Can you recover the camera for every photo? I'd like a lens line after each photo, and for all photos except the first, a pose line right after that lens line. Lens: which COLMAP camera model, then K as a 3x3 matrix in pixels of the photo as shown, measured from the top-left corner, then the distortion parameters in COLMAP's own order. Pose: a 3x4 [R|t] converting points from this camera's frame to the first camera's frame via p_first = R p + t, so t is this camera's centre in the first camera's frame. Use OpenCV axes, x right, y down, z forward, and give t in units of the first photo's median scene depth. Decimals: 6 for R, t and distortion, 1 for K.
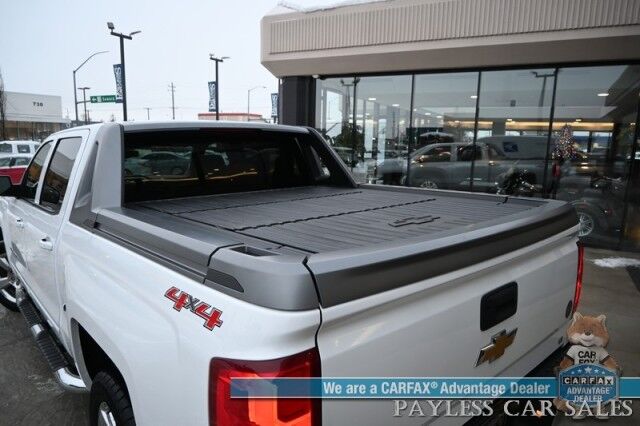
lens RADIAL K [[436.1, 0, 321.6], [0, 436.1, 207.5], [0, 0, 1]] dist [-0.014825, 0.000748]
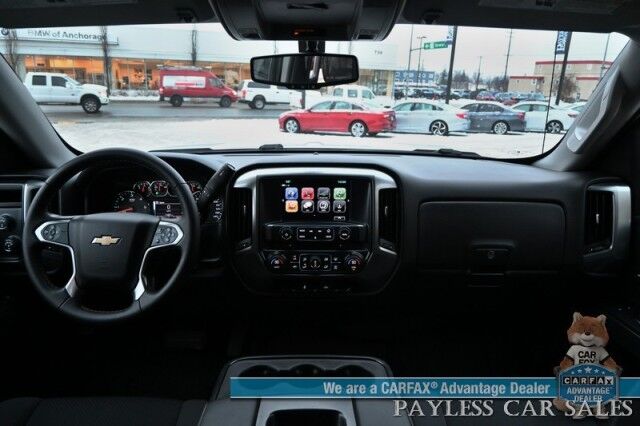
lens RADIAL K [[436.1, 0, 324.9], [0, 436.1, 202.5], [0, 0, 1]] dist [-0.014825, 0.000748]
pose [[0.763370, 0.176912, -0.621264, -0.118820], [-0.116392, 0.983695, 0.137103, -0.037145], [0.635389, -0.032350, 0.771514, 0.367930]]
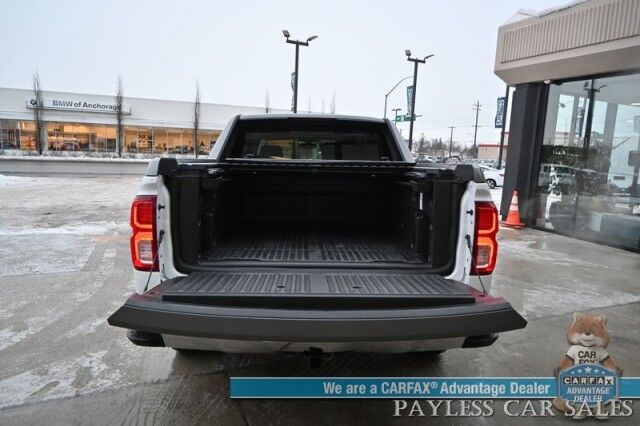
lens RADIAL K [[436.1, 0, 325.8], [0, 436.1, 208.4], [0, 0, 1]] dist [-0.014825, 0.000748]
pose [[0.785958, 0.097333, -0.610570, 0.206927], [-0.121793, 0.992555, 0.001448, 0.030011], [0.606165, 0.073225, 0.791961, -0.020040]]
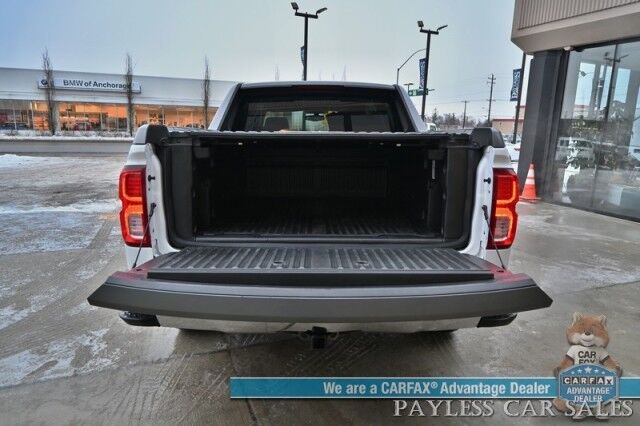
lens RADIAL K [[436.1, 0, 324.6], [0, 436.1, 207.3], [0, 0, 1]] dist [-0.014825, 0.000748]
pose [[0.768230, 0.121020, -0.628631, 0.199407], [-0.112487, 0.992209, 0.053547, 0.033492], [0.630214, 0.029577, 0.775858, -0.002590]]
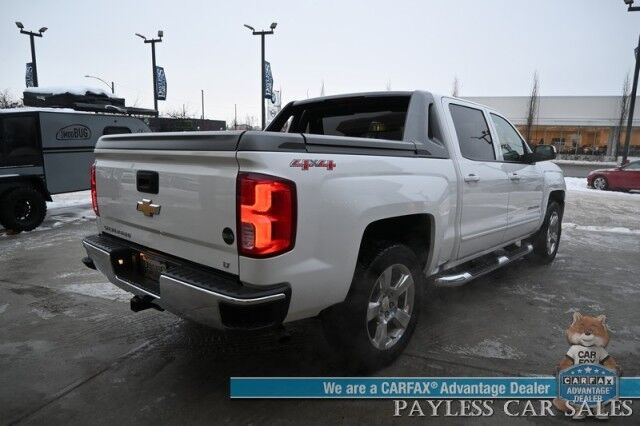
lens RADIAL K [[436.1, 0, 320.4], [0, 436.1, 215.9], [0, 0, 1]] dist [-0.014825, 0.000748]
pose [[0.122688, 0.161982, -0.979137, 0.338220], [-0.172775, 0.975011, 0.139650, 0.001510], [0.977290, 0.152037, 0.147608, 0.224029]]
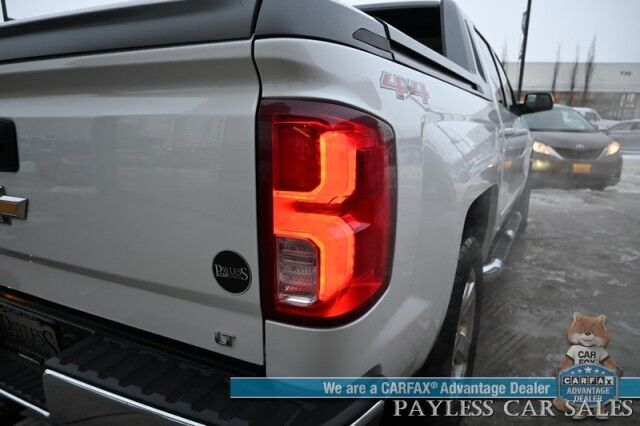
lens RADIAL K [[436.1, 0, 320.7], [0, 436.1, 214.8], [0, 0, 1]] dist [-0.014825, 0.000748]
pose [[0.354667, 0.214693, -0.910010, 0.202078], [-0.151857, 0.973585, 0.170507, 0.021865], [0.922578, 0.077719, 0.377901, 0.196218]]
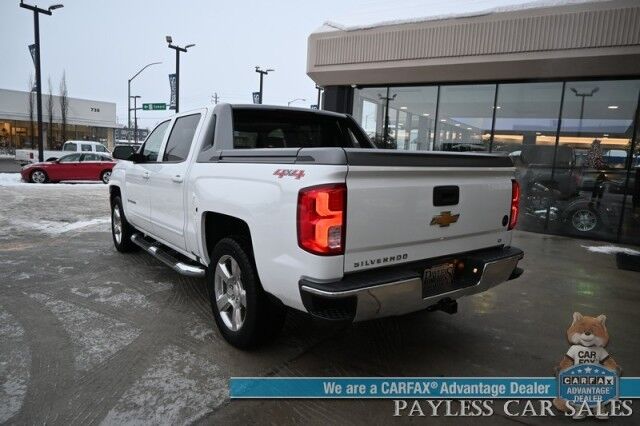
lens RADIAL K [[436.1, 0, 324.4], [0, 436.1, 208.5], [0, 0, 1]] dist [-0.014825, 0.000748]
pose [[0.996603, 0.040246, -0.071850, 0.004812], [-0.042318, 0.998724, -0.027545, 0.055395], [0.070650, 0.030492, 0.997035, -0.138212]]
